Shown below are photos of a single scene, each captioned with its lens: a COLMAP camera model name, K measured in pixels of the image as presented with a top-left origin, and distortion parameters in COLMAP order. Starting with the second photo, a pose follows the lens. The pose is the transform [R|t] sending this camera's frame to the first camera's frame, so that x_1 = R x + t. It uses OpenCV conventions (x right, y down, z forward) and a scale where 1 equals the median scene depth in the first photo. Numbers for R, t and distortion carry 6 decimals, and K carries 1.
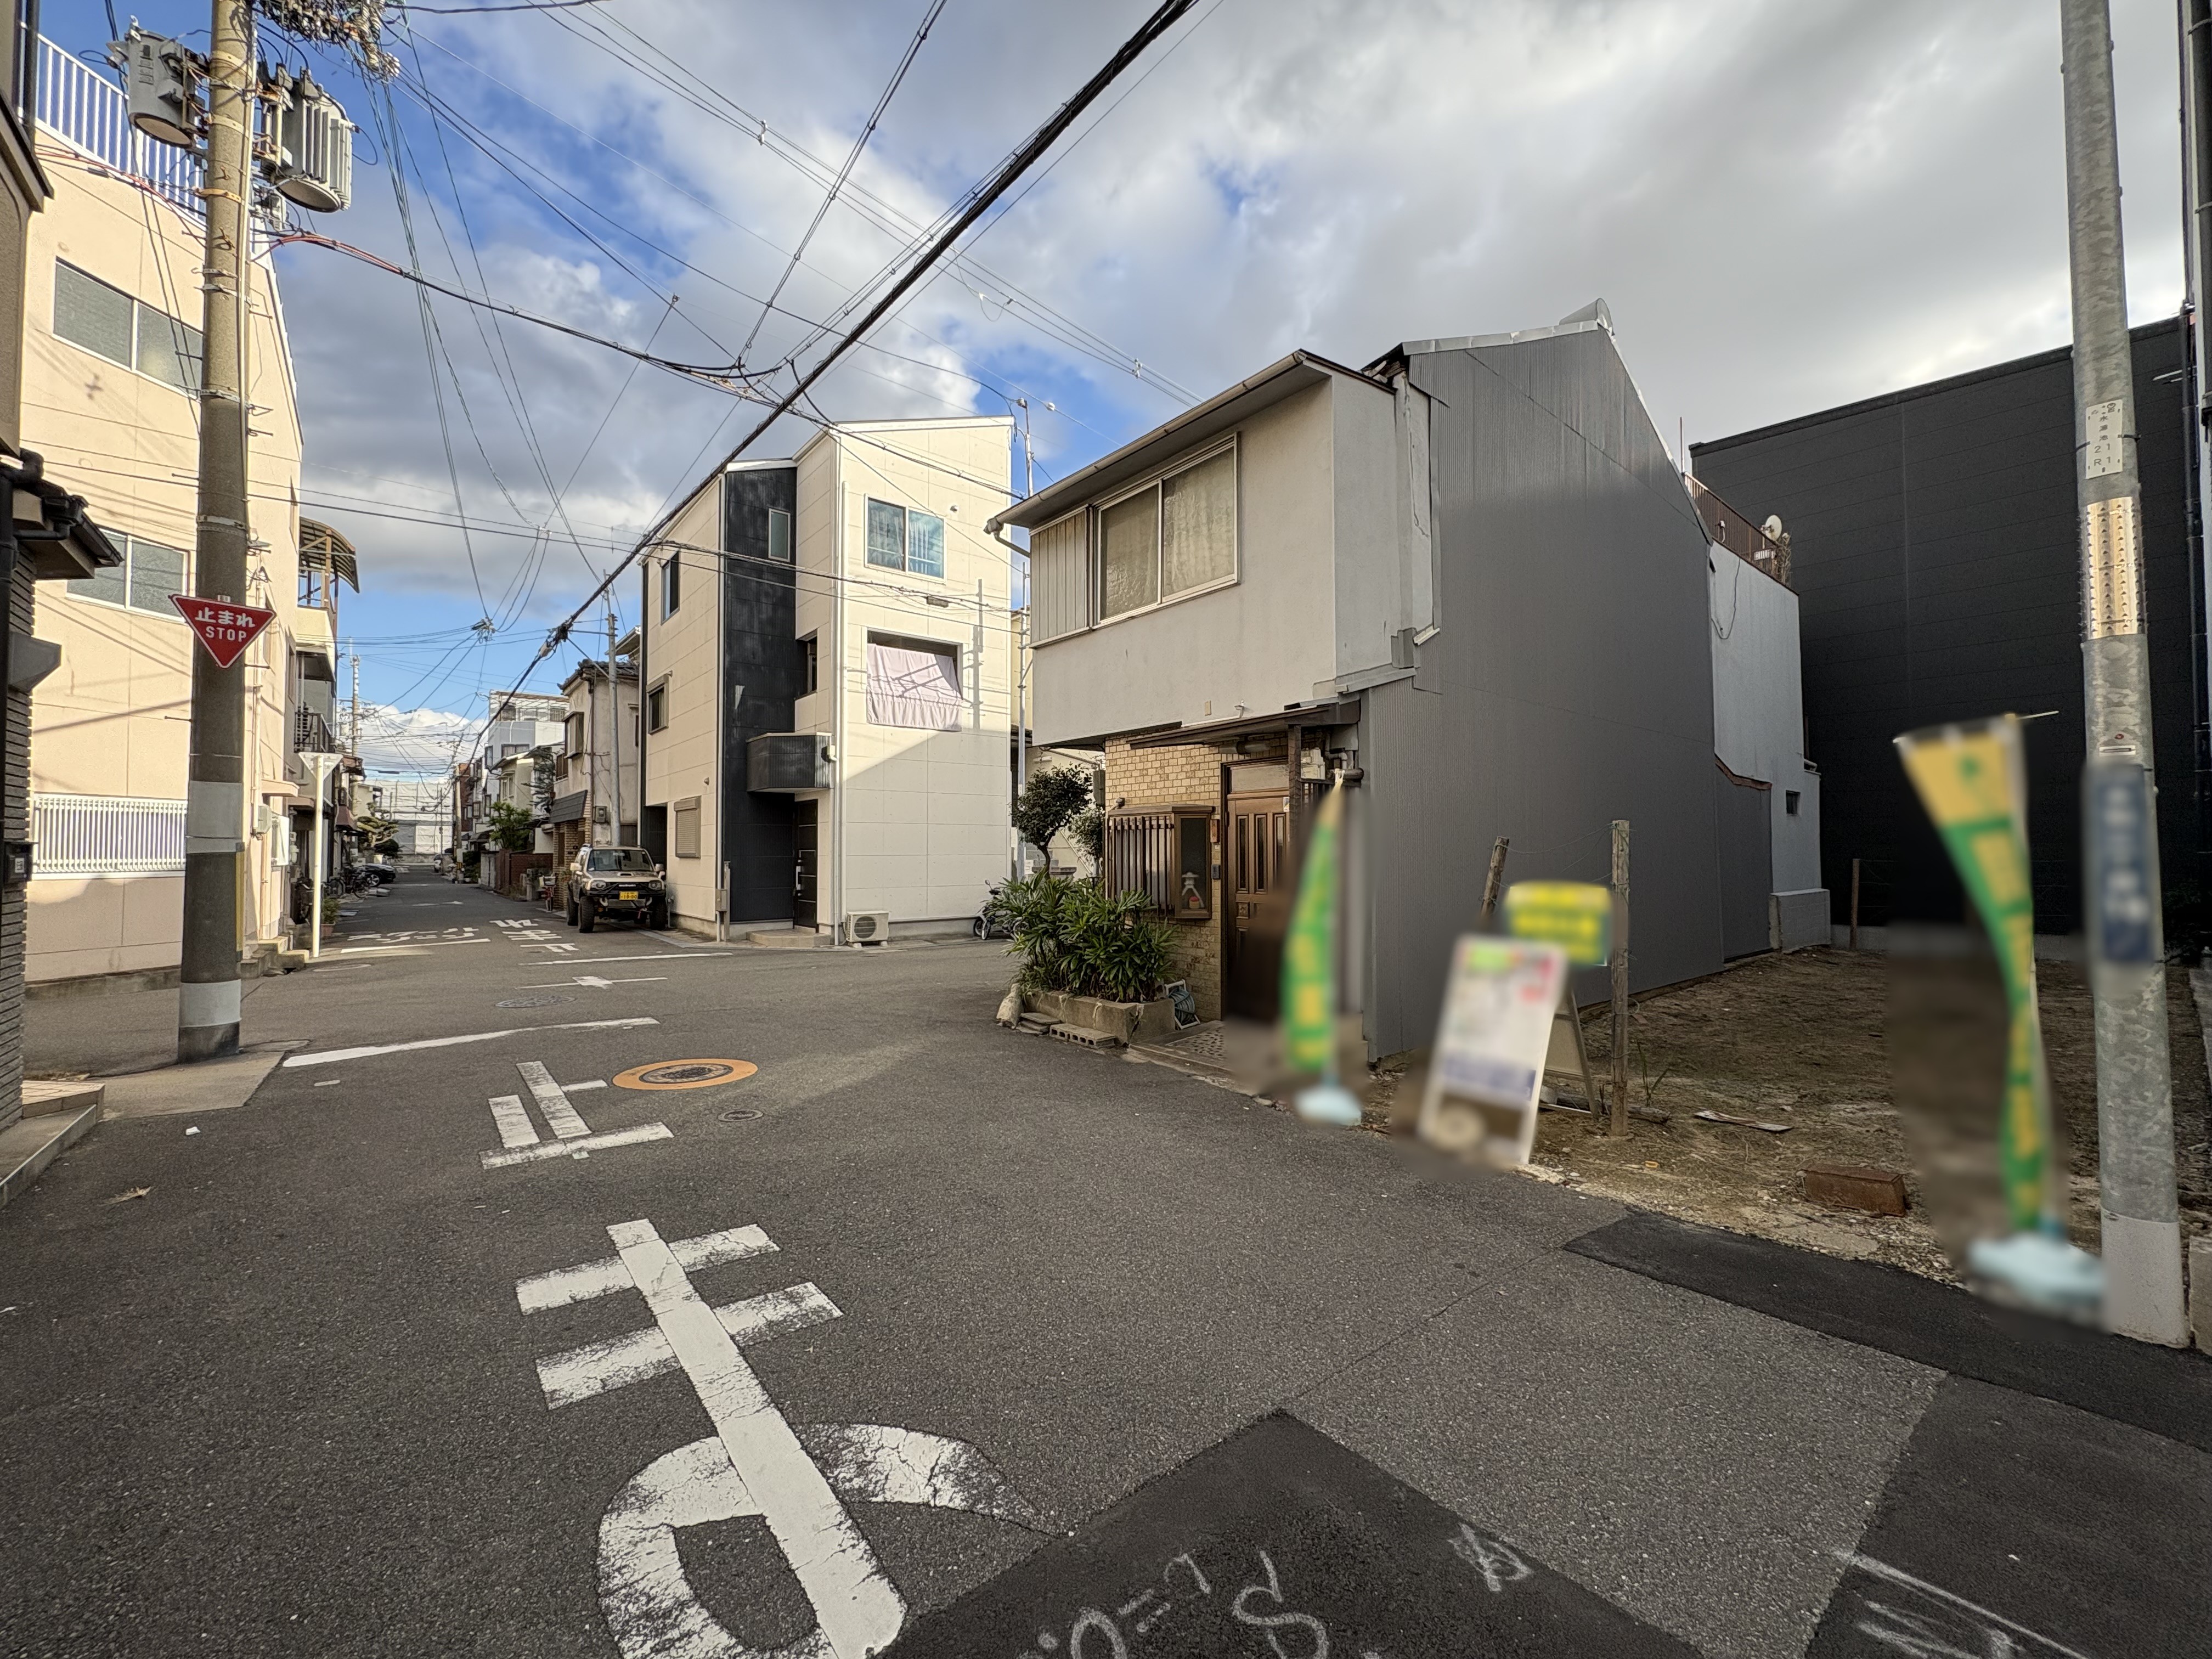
lens RADIAL K [[880.2, 0, 1103.8], [0, 880.2, 827.5], [0, 0, 1]] dist [-0.001767, 0.000023]
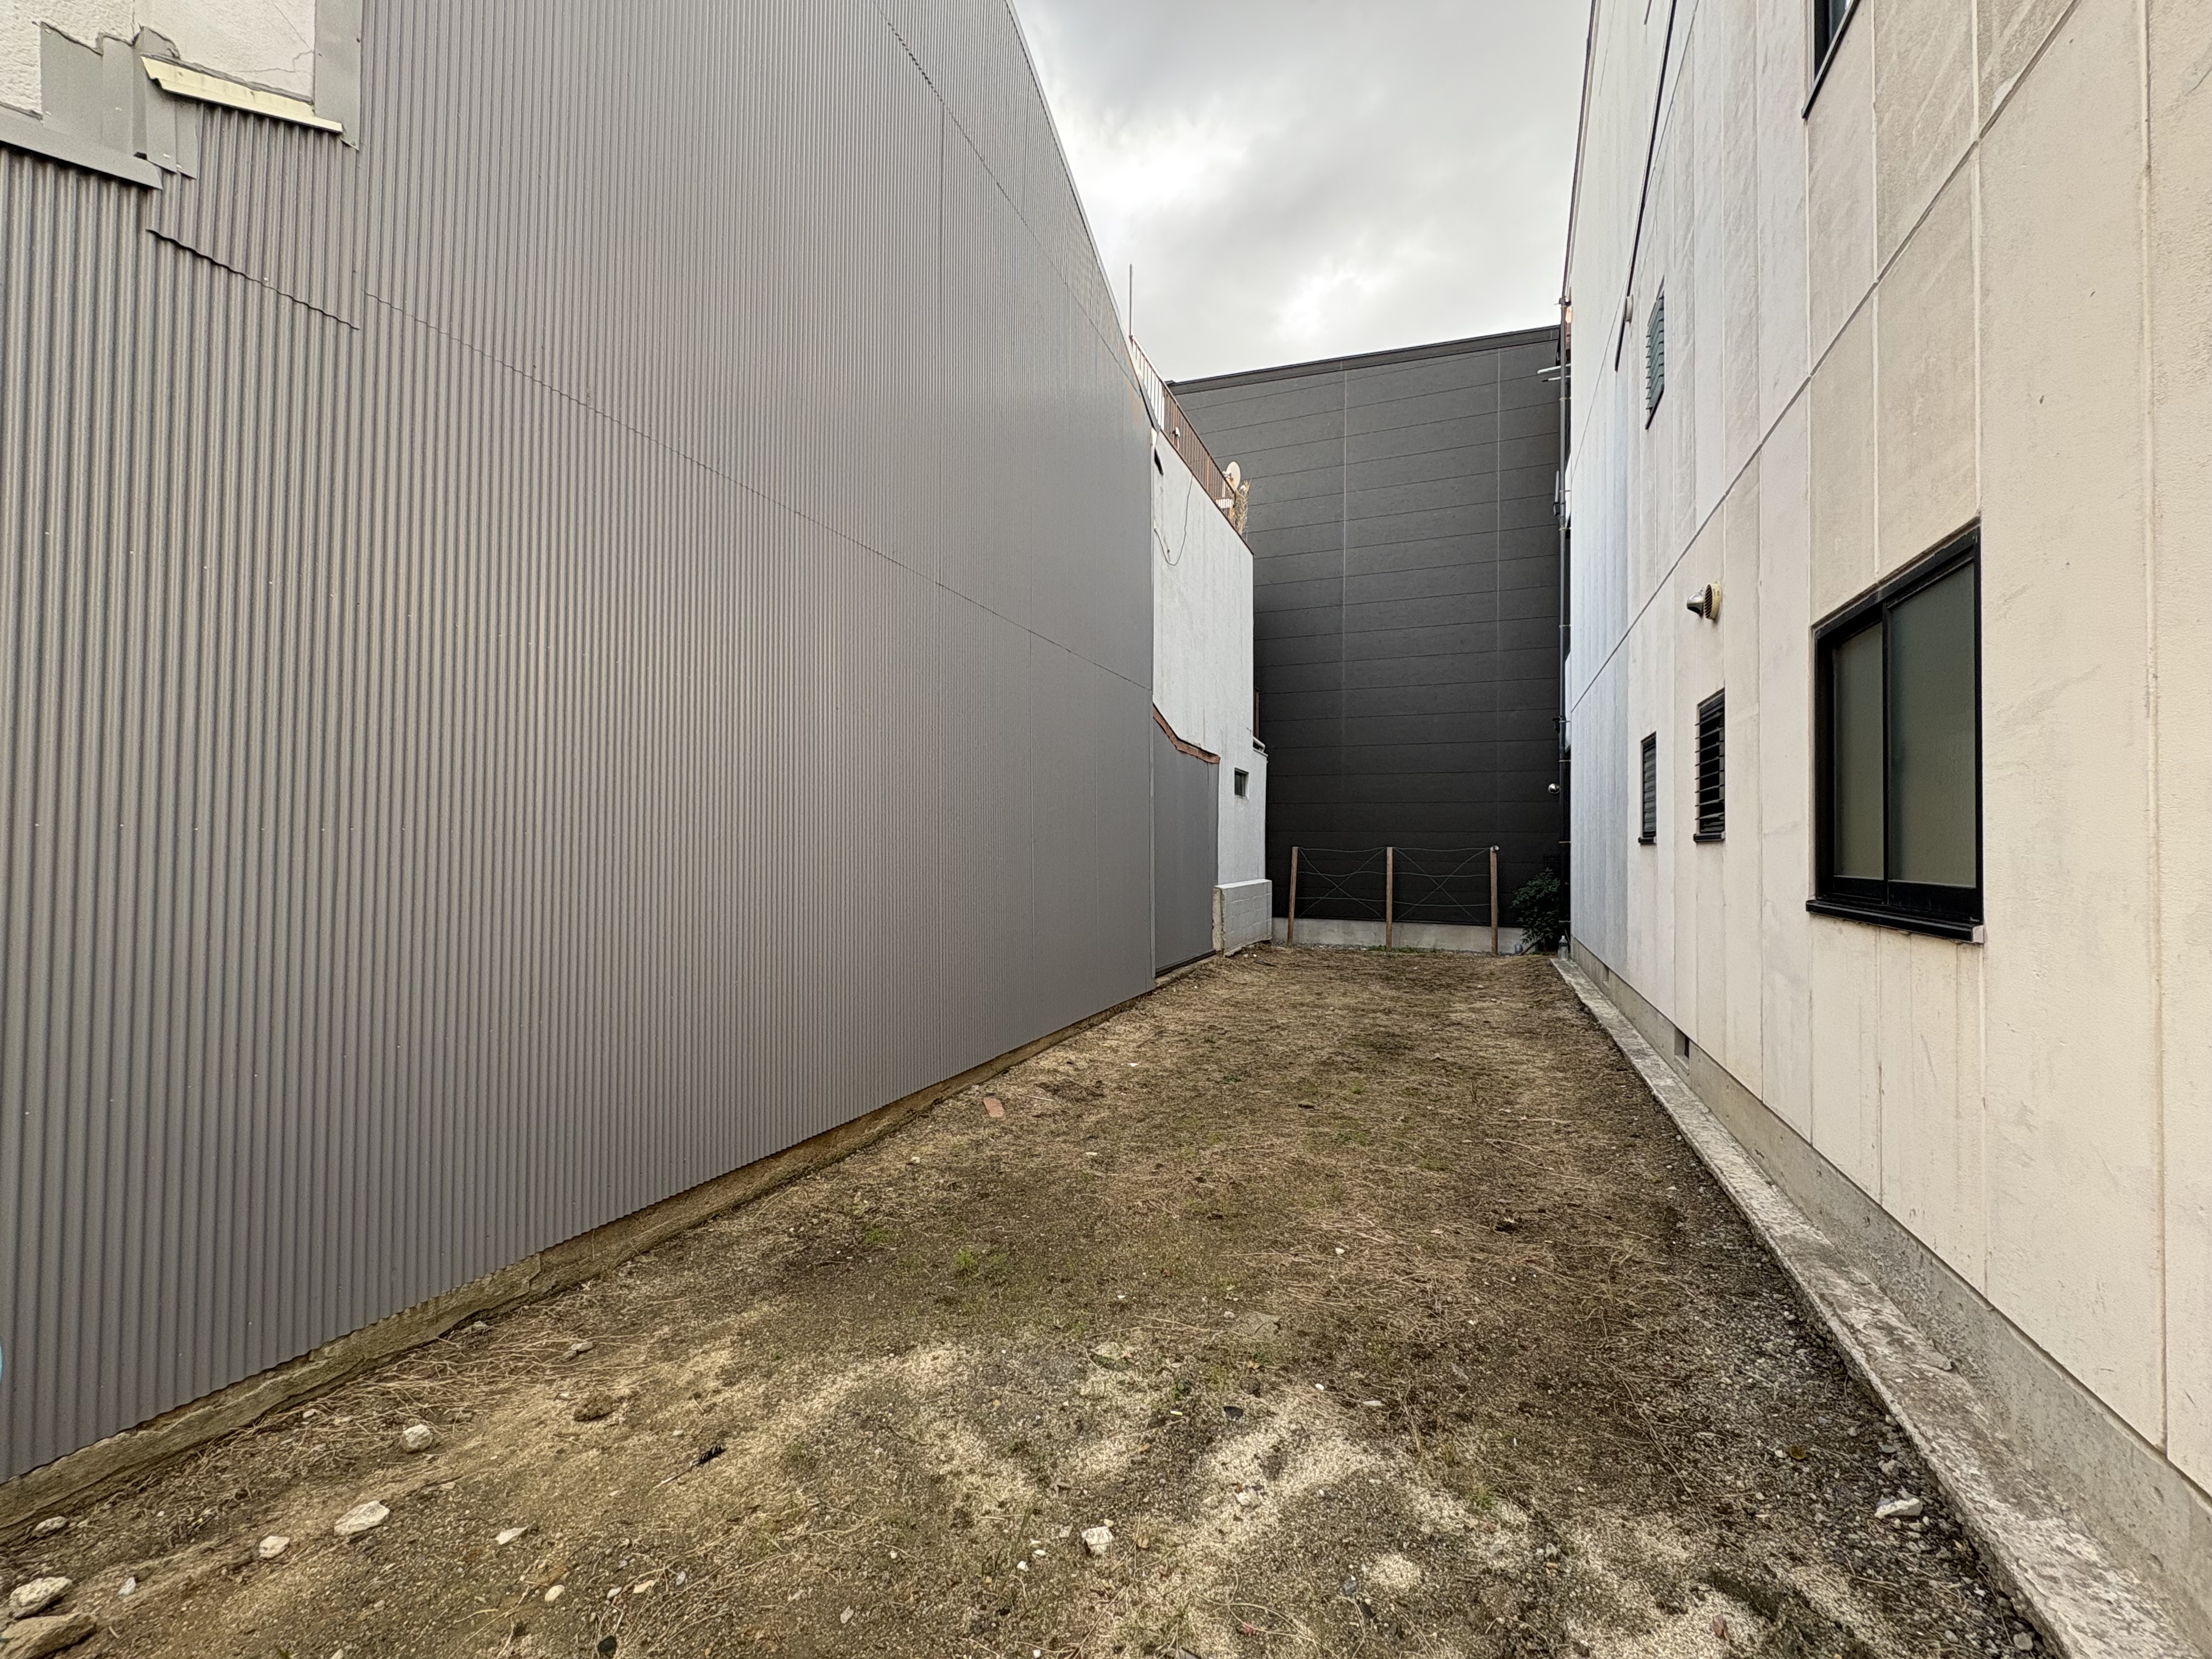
lens RADIAL K [[880.2, 0, 1108.5], [0, 880.2, 830.5], [0, 0, 1]] dist [-0.001767, 0.000023]
pose [[0.879208, 0.022458, 0.475909, 0.226690], [-0.028997, 0.999559, 0.006401, 0.016462], [-0.475555, -0.019427, 0.879471, 0.261181]]
